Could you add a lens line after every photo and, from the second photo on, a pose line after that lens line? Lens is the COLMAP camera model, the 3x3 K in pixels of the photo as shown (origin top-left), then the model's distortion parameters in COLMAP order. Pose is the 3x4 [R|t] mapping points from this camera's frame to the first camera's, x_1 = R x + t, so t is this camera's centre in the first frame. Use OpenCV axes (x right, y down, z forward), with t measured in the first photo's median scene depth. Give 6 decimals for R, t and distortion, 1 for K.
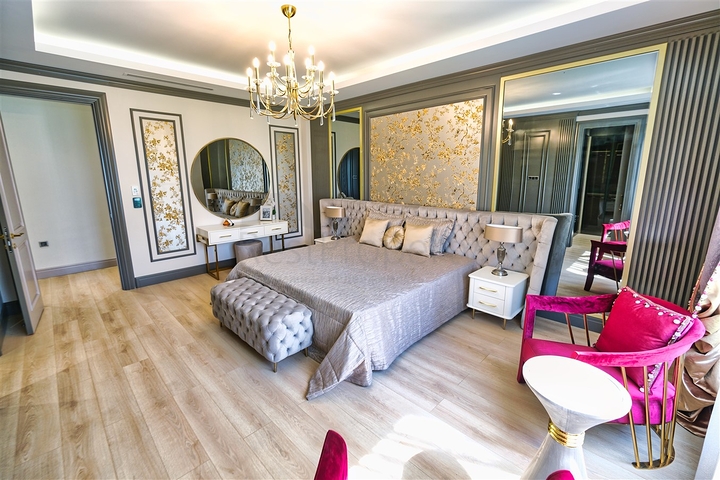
lens RADIAL K [[310.7, 0, 359.4], [0, 310.7, 238.9], [0, 0, 1]] dist [0.000568, 0.000033]
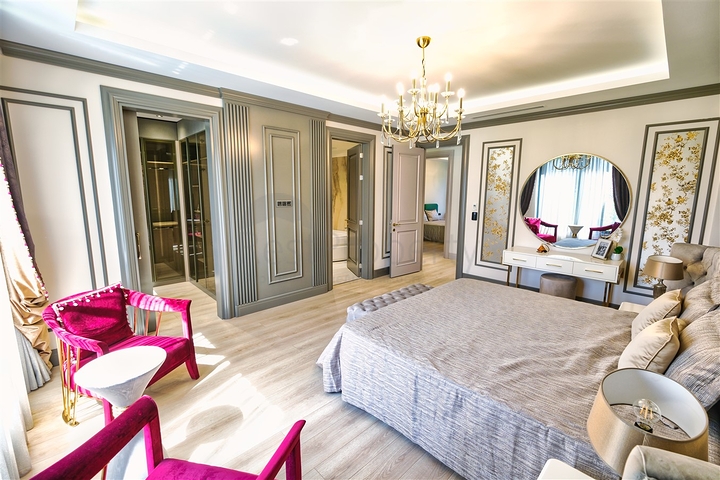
lens RADIAL K [[310.7, 0, 358.5], [0, 310.7, 238.9], [0, 0, 1]] dist [0.000568, 0.000033]
pose [[-0.026847, 0.156792, -0.987267, 0.554293], [-0.214020, 0.963820, 0.158889, -0.126528], [0.976460, 0.215560, 0.007681, 0.549348]]
